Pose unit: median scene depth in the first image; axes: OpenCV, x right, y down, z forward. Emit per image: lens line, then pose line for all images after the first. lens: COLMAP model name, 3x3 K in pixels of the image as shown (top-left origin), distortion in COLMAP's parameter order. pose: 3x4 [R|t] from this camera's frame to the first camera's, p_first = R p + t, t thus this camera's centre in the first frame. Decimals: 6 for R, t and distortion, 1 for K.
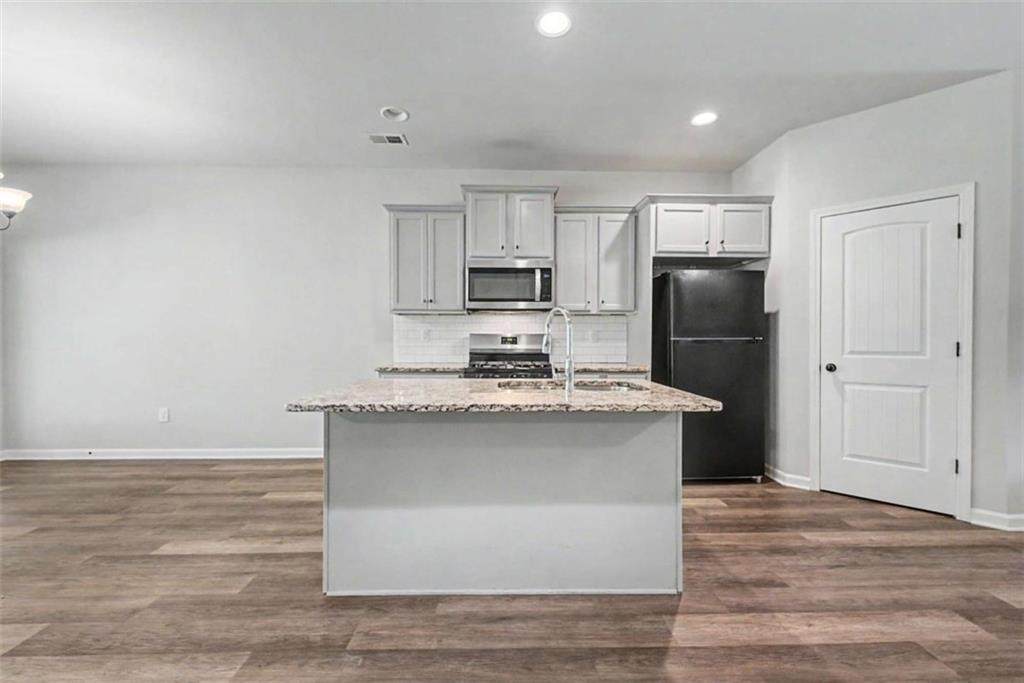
lens RADIAL K [[418.3, 0, 510.7], [0, 418.3, 341.6], [0, 0, 1]] dist [0.000939, -0.000104]
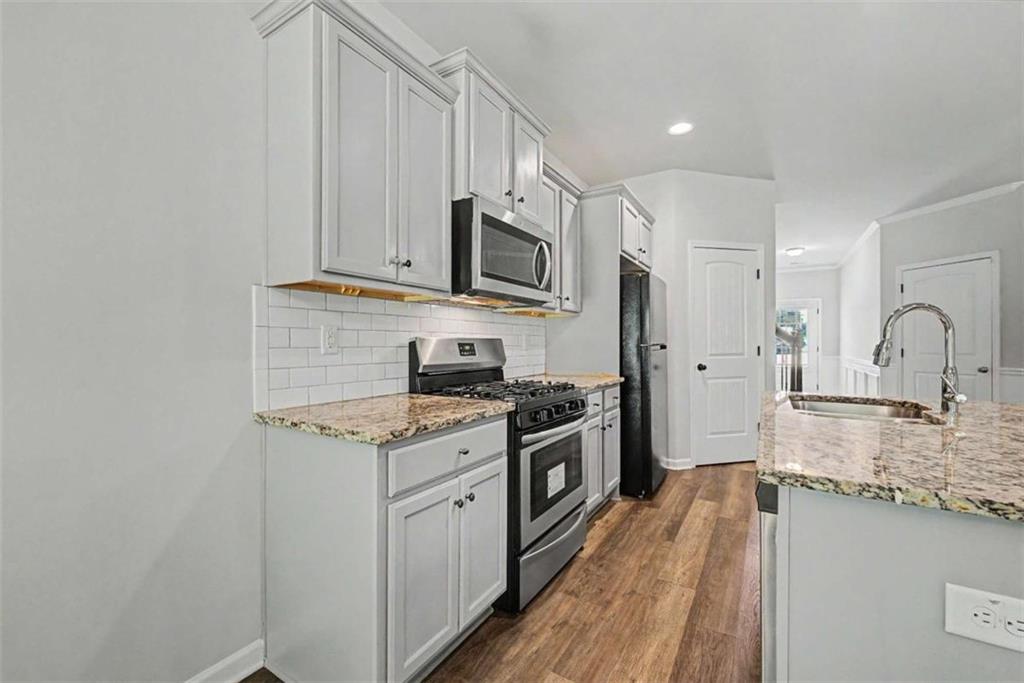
lens RADIAL K [[418.3, 0, 510.6], [0, 418.3, 339.3], [0, 0, 1]] dist [0.000939, -0.000104]
pose [[0.538774, 0.005916, 0.842429, -0.581544], [0.007131, 0.999907, -0.011582, -0.011123], [-0.842420, 0.012248, 0.538682, 0.757709]]
